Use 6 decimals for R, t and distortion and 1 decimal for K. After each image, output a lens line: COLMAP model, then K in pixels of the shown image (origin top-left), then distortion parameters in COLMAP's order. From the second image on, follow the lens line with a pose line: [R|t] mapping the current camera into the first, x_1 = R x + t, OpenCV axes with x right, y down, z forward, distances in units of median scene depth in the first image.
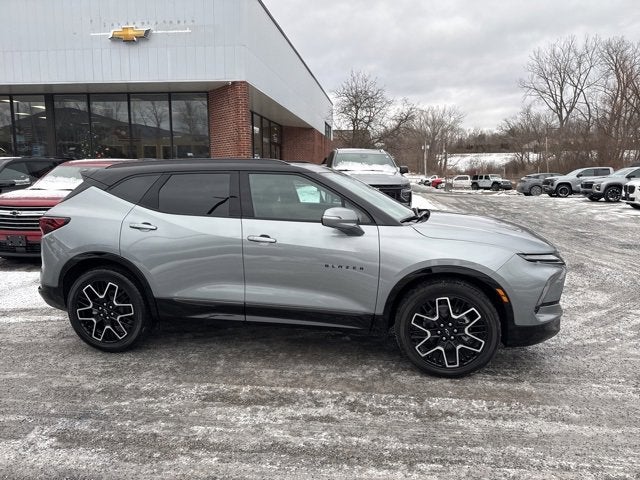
lens RADIAL K [[451.6, 0, 323.3], [0, 451.6, 236.8], [0, 0, 1]] dist [0.031516, -0.034348]
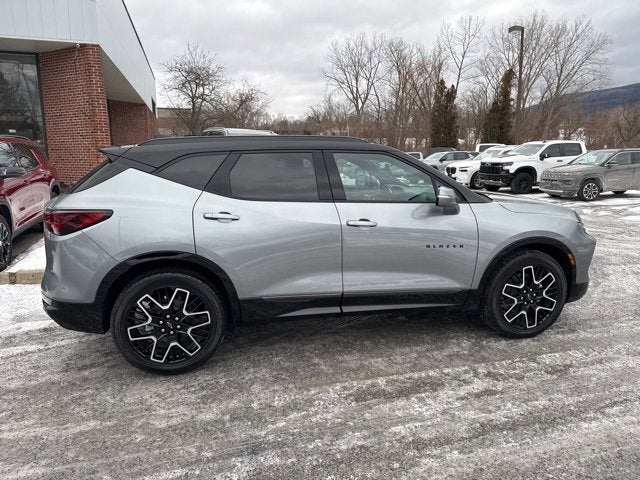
lens RADIAL K [[451.6, 0, 323.5], [0, 451.6, 243.9], [0, 0, 1]] dist [0.031516, -0.034348]
pose [[0.914570, -0.074467, 0.397513, -0.555221], [0.054548, 0.996634, 0.061203, -0.013433], [-0.400732, -0.034291, 0.915553, 0.168245]]
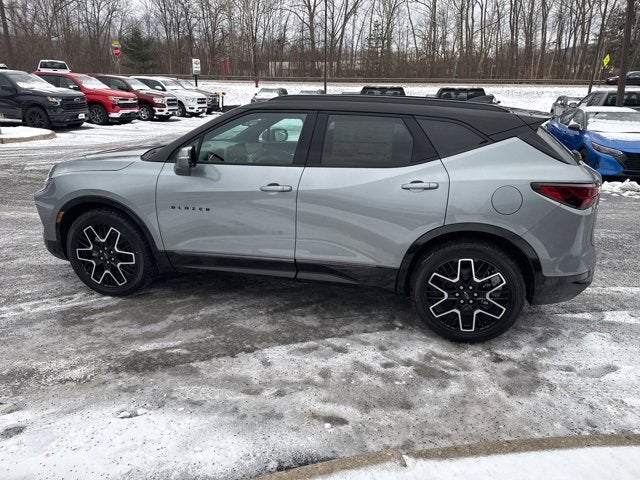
lens RADIAL K [[451.6, 0, 325.9], [0, 451.6, 236.3], [0, 0, 1]] dist [0.031516, -0.034348]
pose [[-0.999021, -0.028268, 0.034015, -0.172525], [-0.009911, 0.892619, 0.450703, -0.373661], [-0.043103, 0.449925, -0.892026, 2.217901]]
